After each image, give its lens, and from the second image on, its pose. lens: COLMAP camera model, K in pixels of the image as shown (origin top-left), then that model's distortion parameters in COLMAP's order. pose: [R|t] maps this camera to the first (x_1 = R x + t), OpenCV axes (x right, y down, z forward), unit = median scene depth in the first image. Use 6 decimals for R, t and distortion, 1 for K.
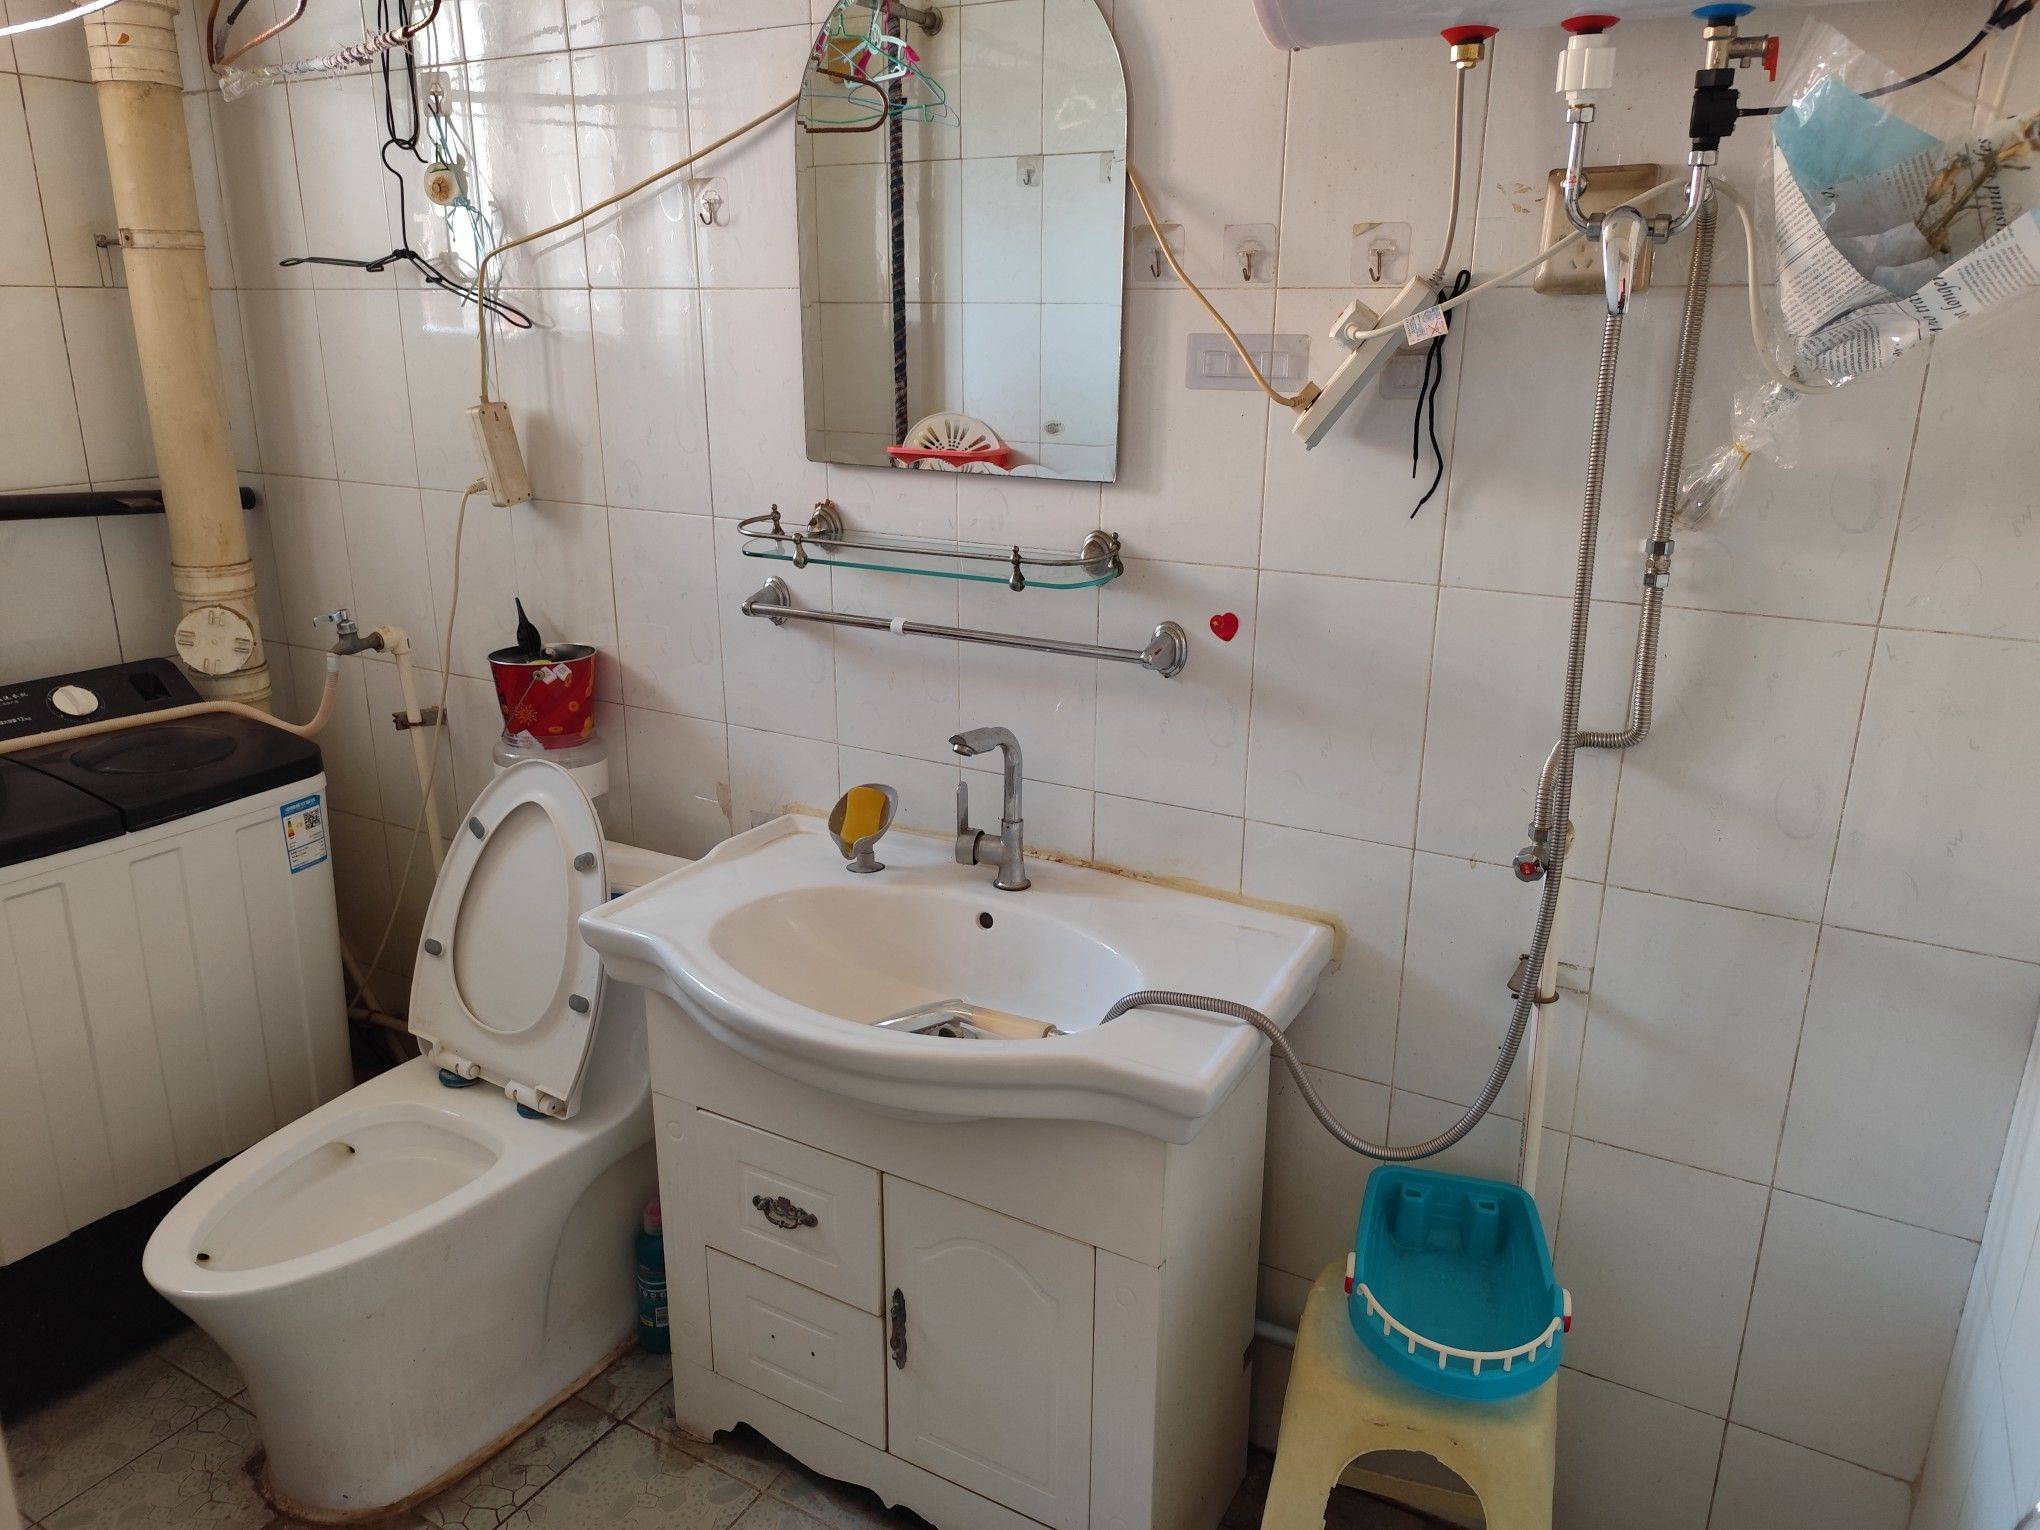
lens RADIAL K [[1404.4, 0, 1023.6], [0, 1404.4, 766.7], [0, 0, 1]] dist [0.044246, -0.043605]
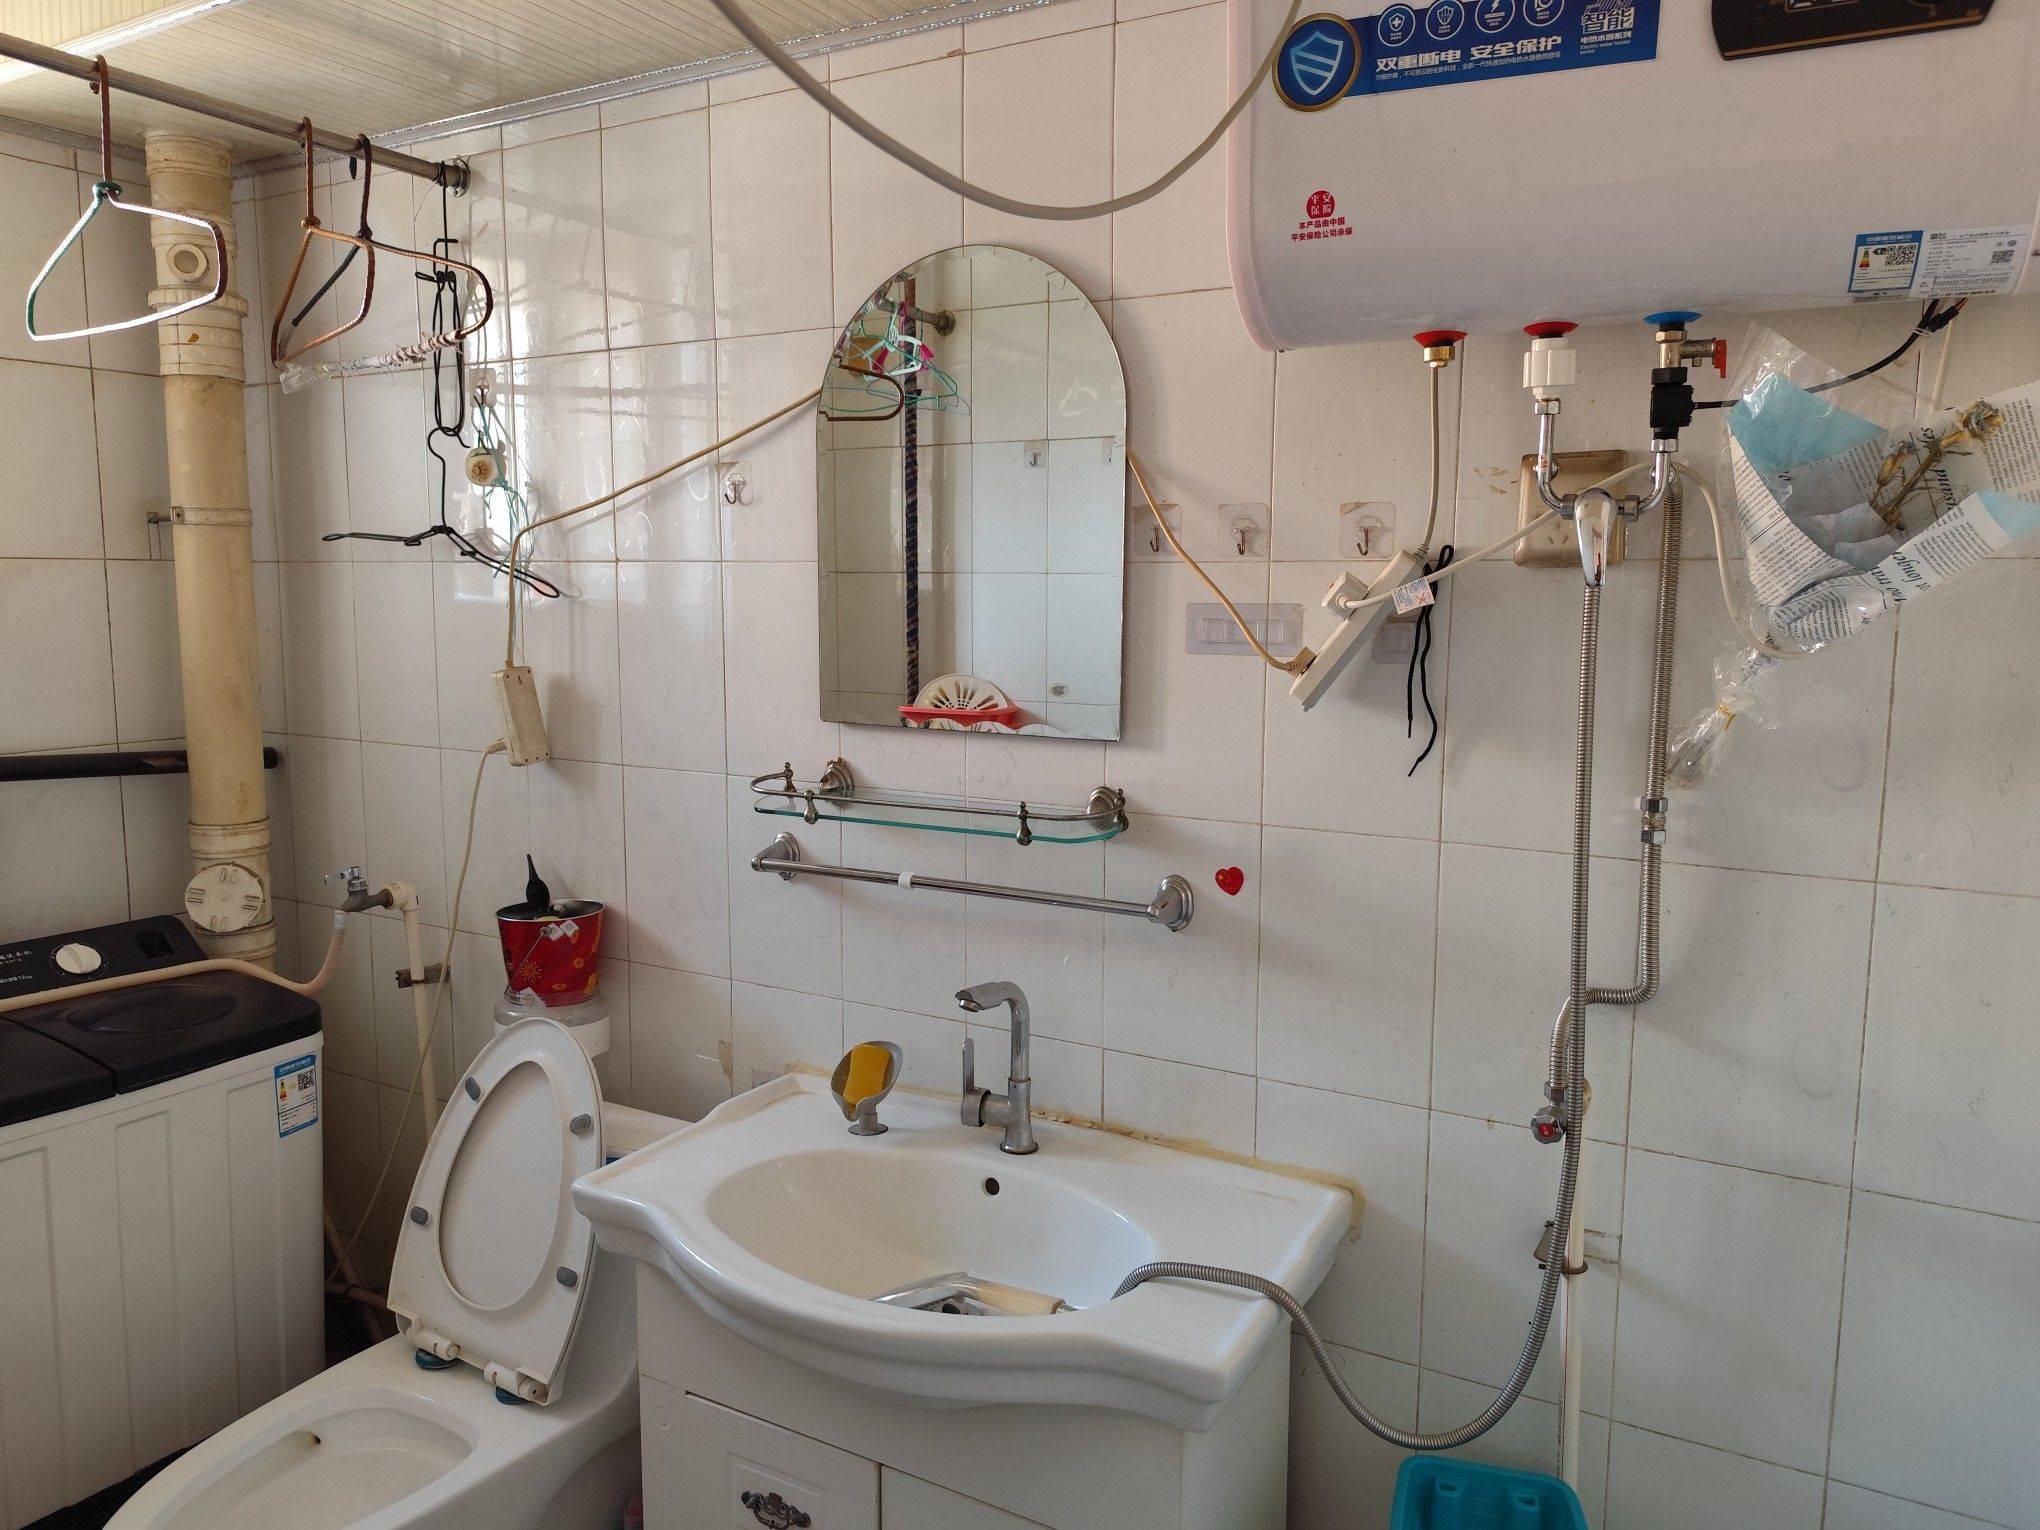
lens RADIAL K [[1410.2, 0, 1027.7], [0, 1410.2, 760.5], [0, 0, 1]] dist [0.054870, -0.080221]
pose [[0.999996, -0.001568, -0.002144, 0.000182], [0.001149, 0.983115, -0.182984, 0.000327], [0.002395, 0.182981, 0.983114, -0.009206]]
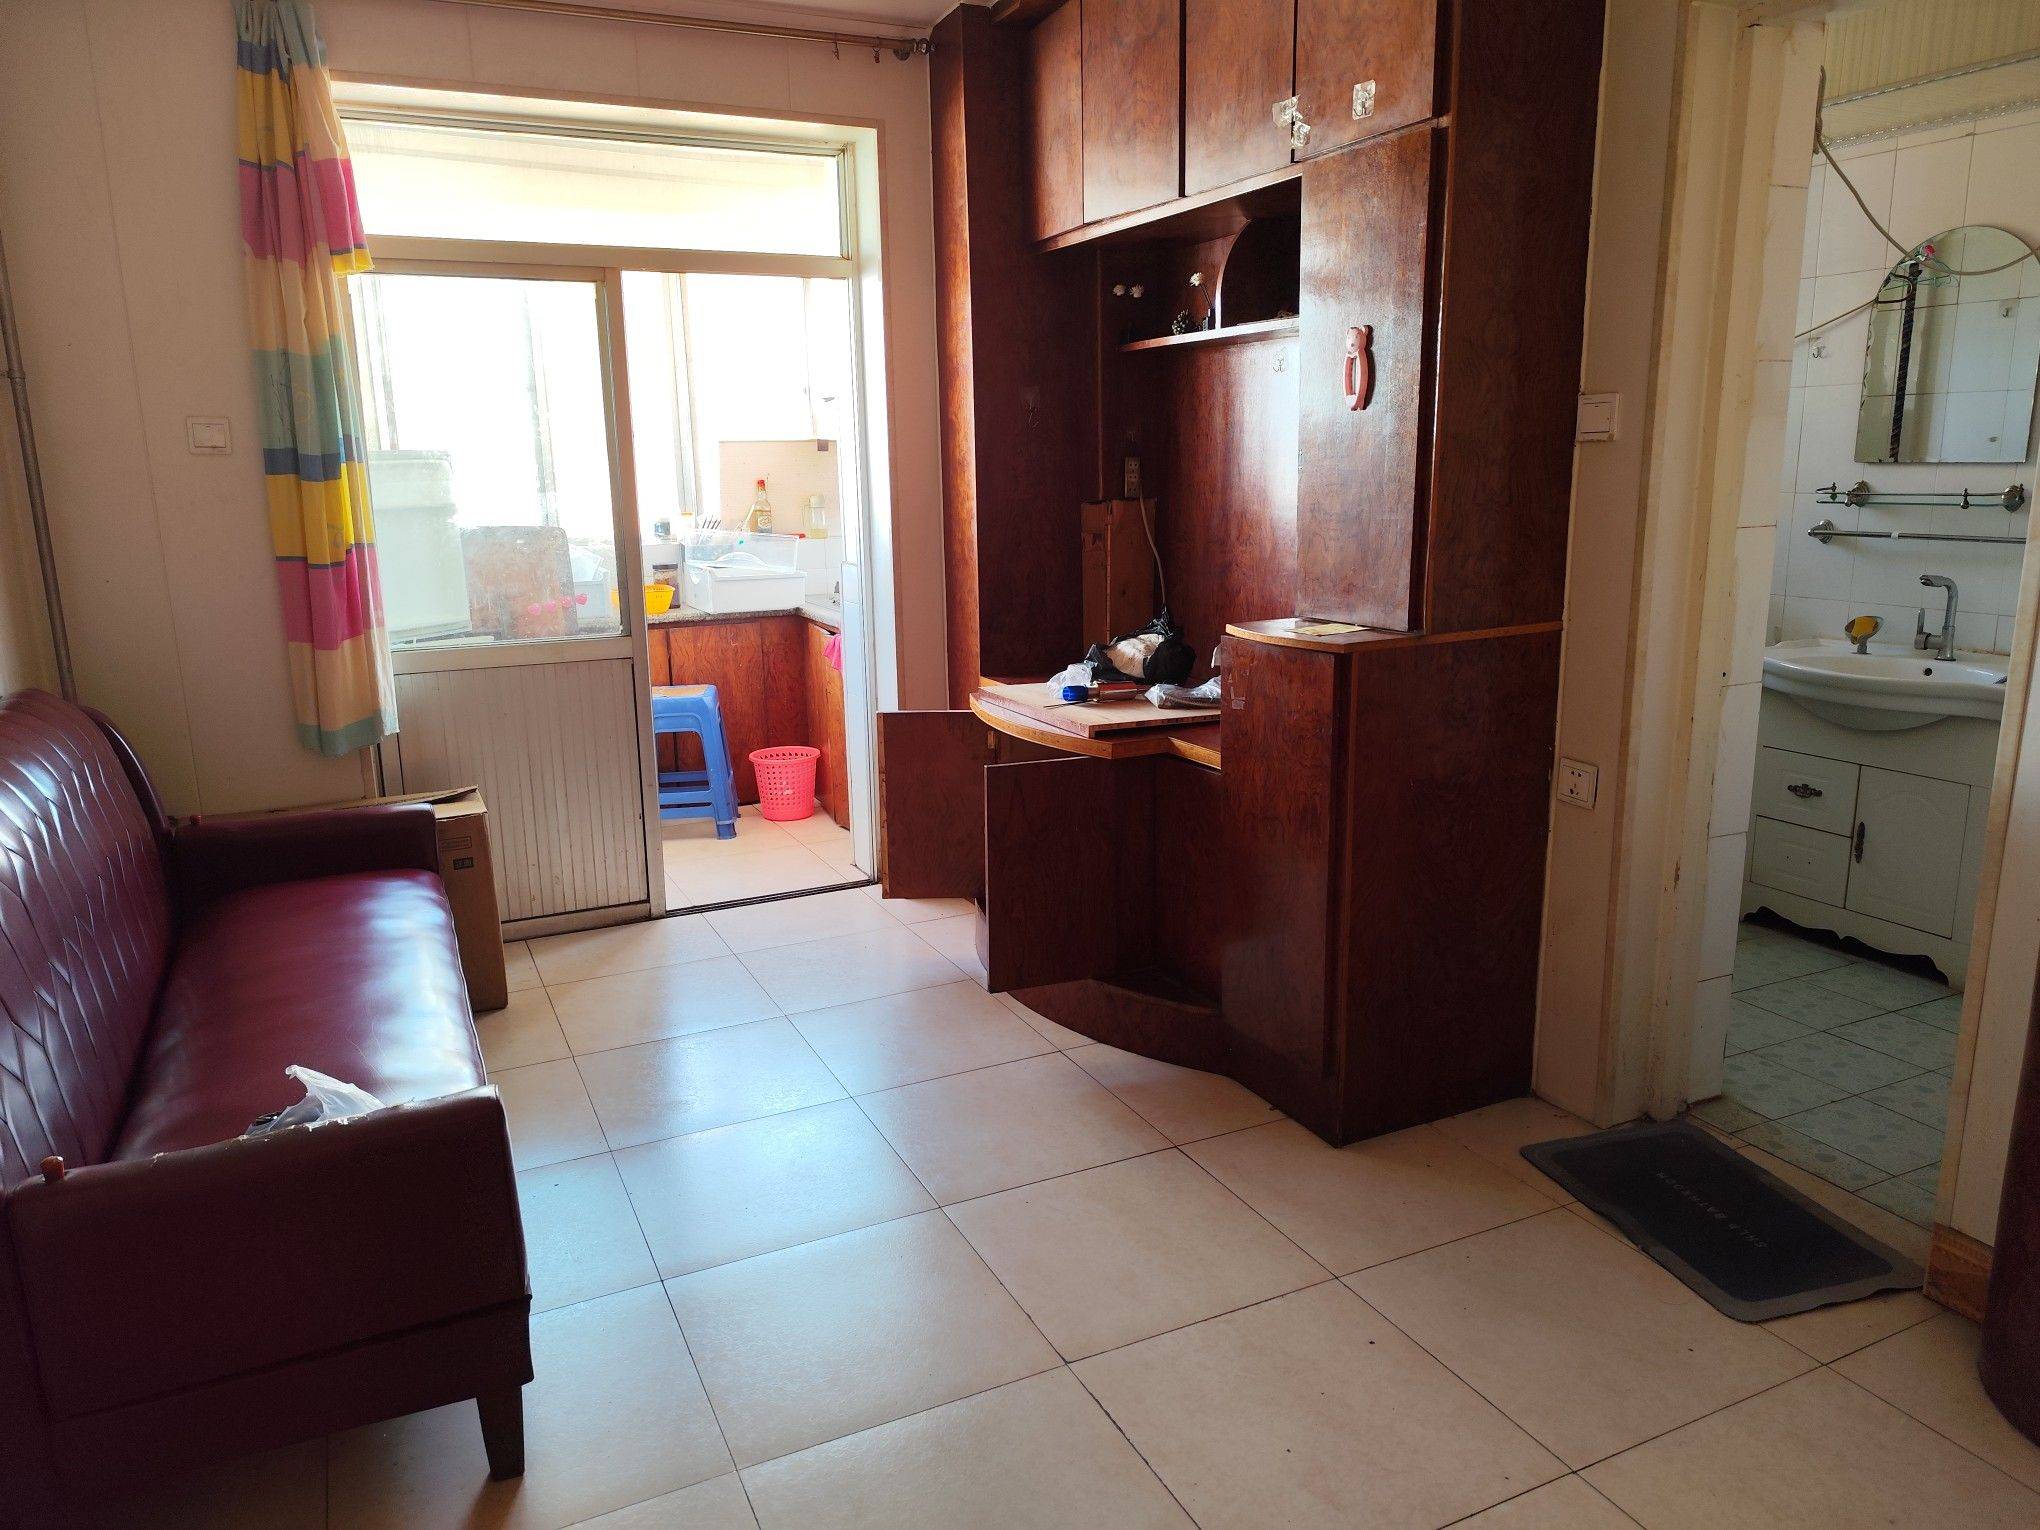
lens RADIAL K [[1404.4, 0, 1023.6], [0, 1404.4, 766.7], [0, 0, 1]] dist [0.044246, -0.043605]
pose [[0.824311, 0.098693, -0.557468, 0.076801], [-0.145342, 0.988577, -0.039897, 0.733110], [0.547162, 0.113911, 0.829239, -2.047906]]
